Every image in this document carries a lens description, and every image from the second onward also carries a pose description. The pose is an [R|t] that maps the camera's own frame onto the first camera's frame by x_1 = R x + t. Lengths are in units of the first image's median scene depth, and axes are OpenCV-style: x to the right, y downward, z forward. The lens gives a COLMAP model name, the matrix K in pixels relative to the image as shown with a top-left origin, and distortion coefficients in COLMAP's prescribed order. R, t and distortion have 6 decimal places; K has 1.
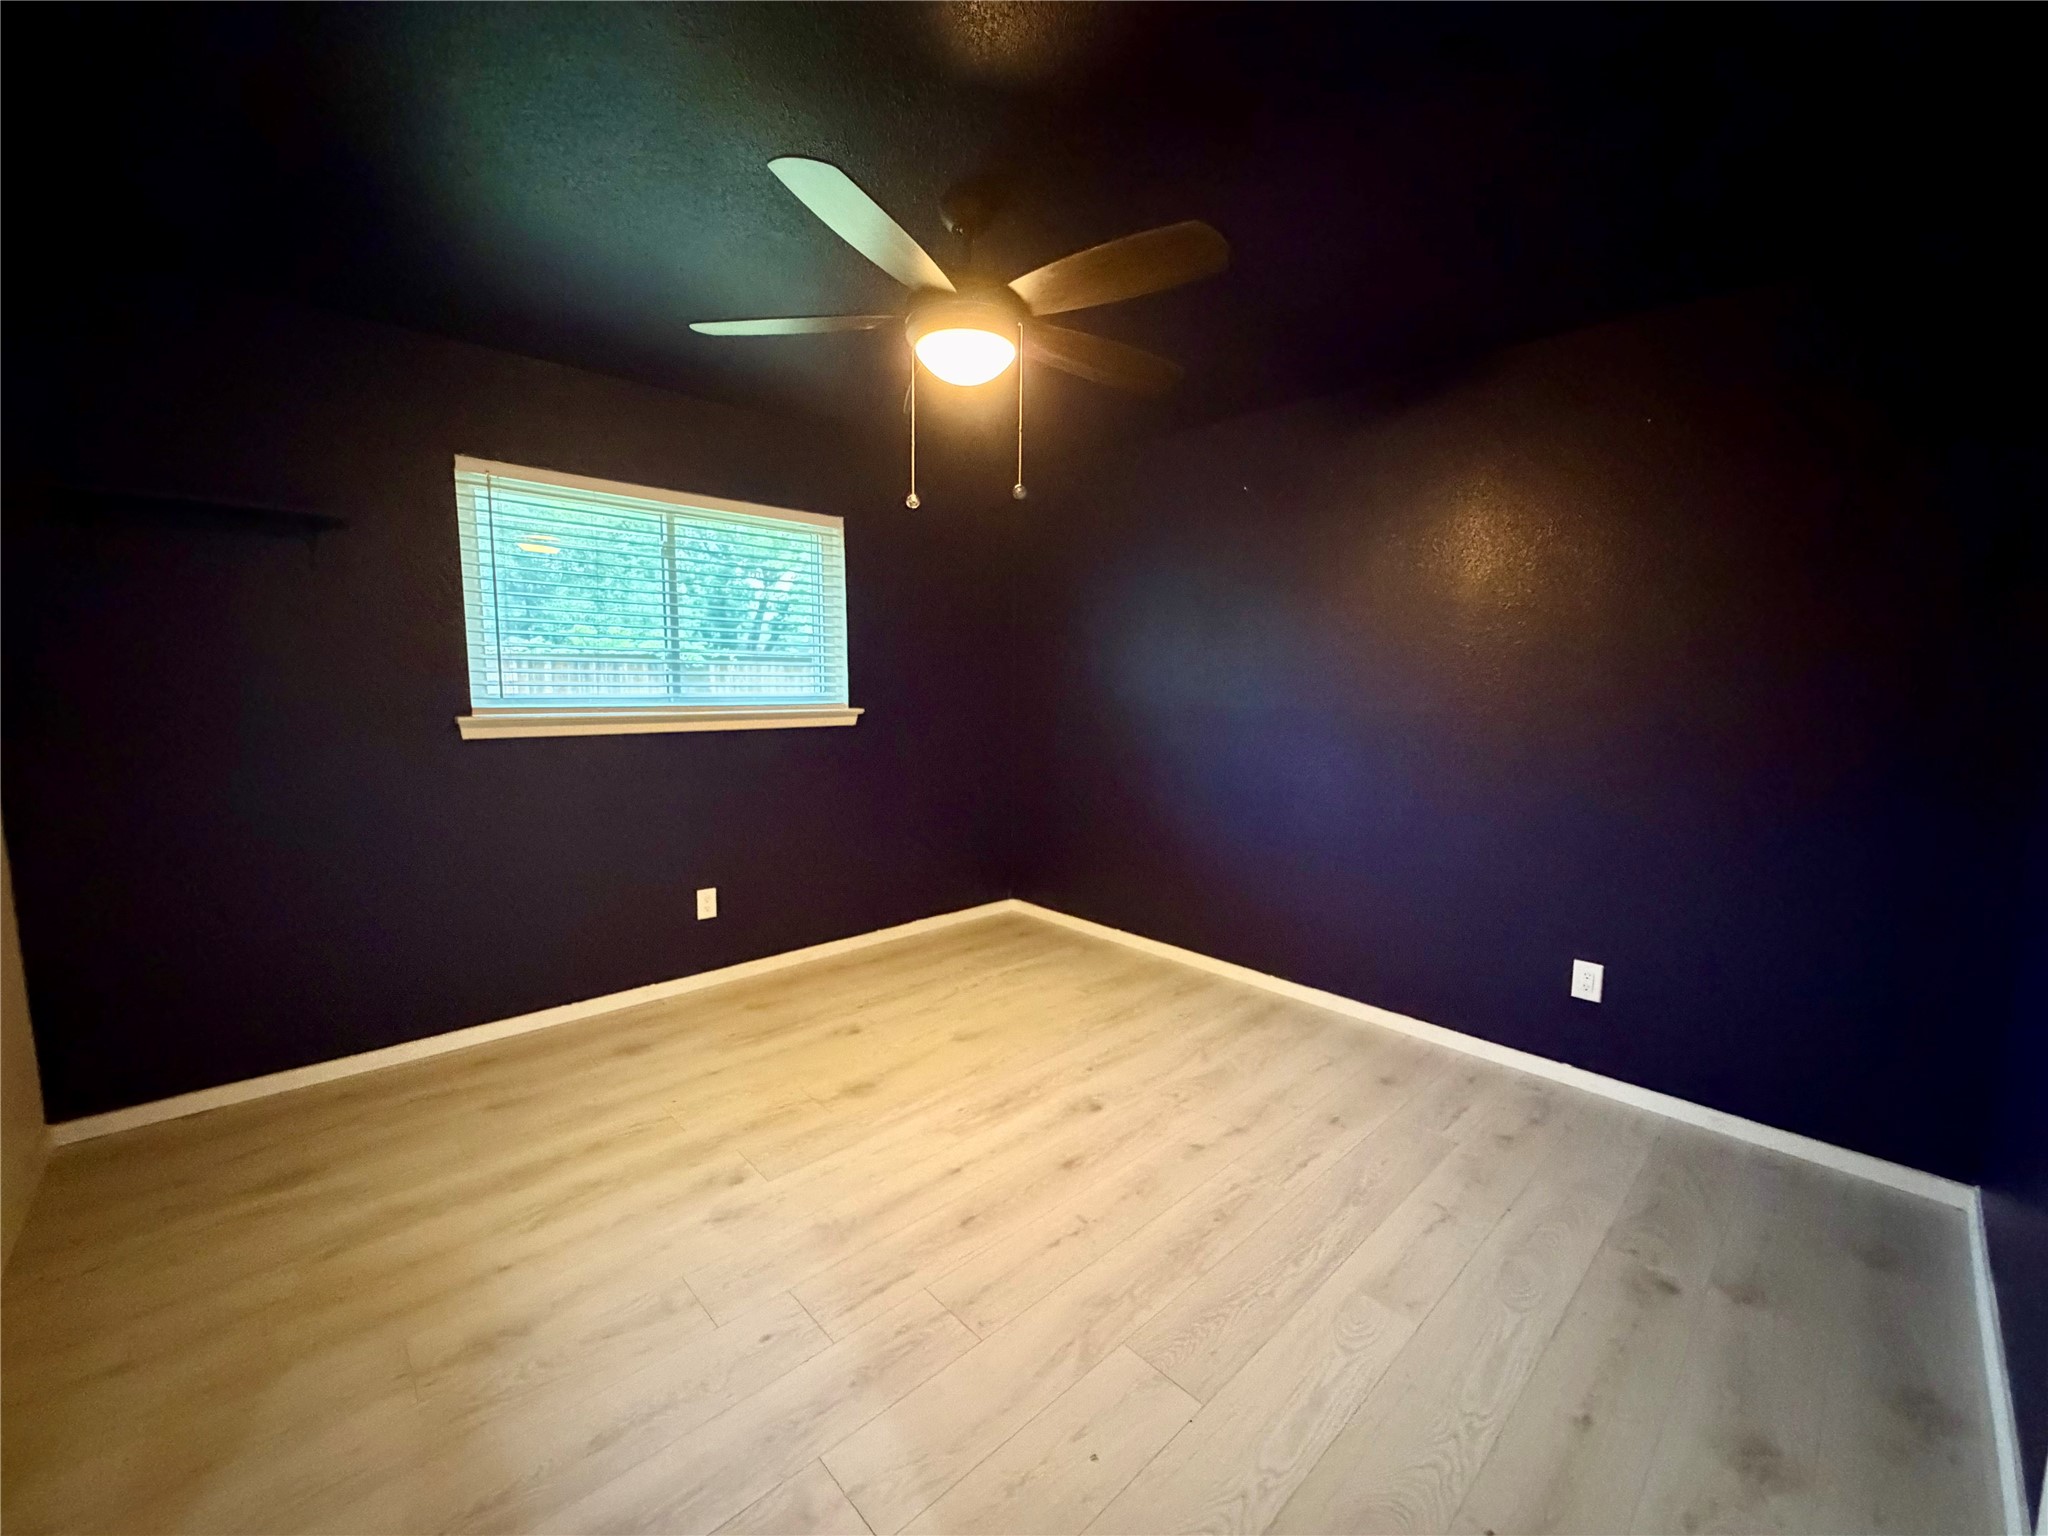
lens RADIAL K [[819.9, 0, 1017.8], [0, 819.9, 769.4], [0, 0, 1]] dist [0.001296, 0.000028]
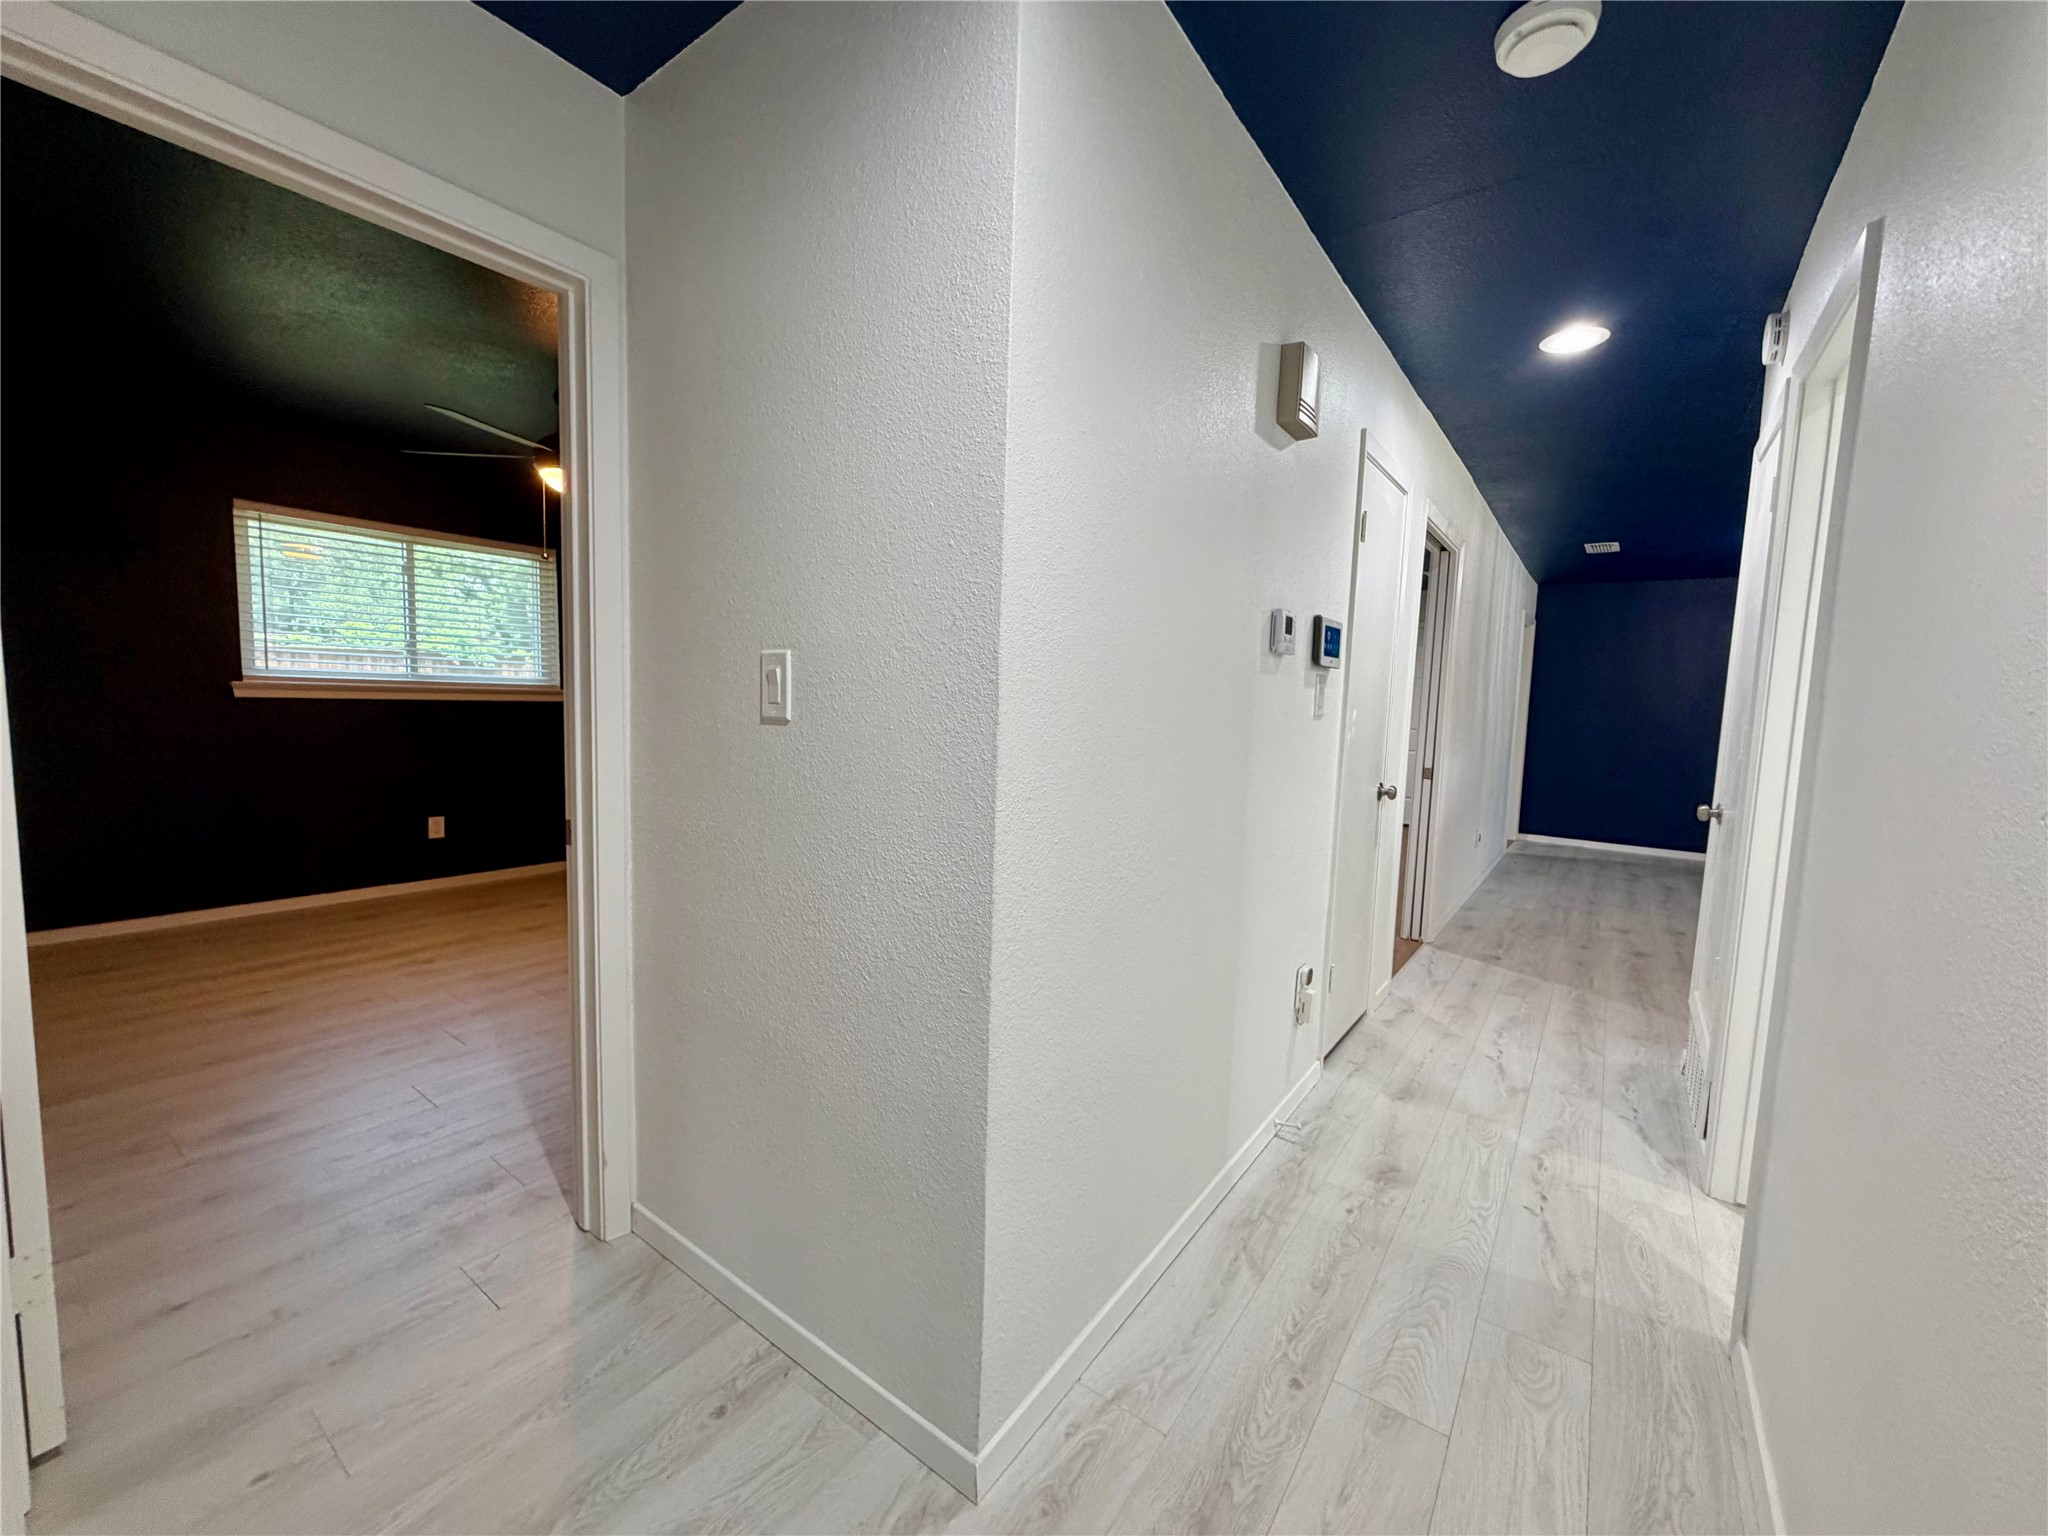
lens RADIAL K [[819.9, 0, 1017.8], [0, 819.9, 769.4], [0, 0, 1]] dist [0.001296, 0.000028]
pose [[0.983541, 0.008645, 0.180477, 0.403081], [-0.005241, 0.999799, -0.019331, 0.110221], [-0.180608, 0.018067, 0.983389, -0.643299]]
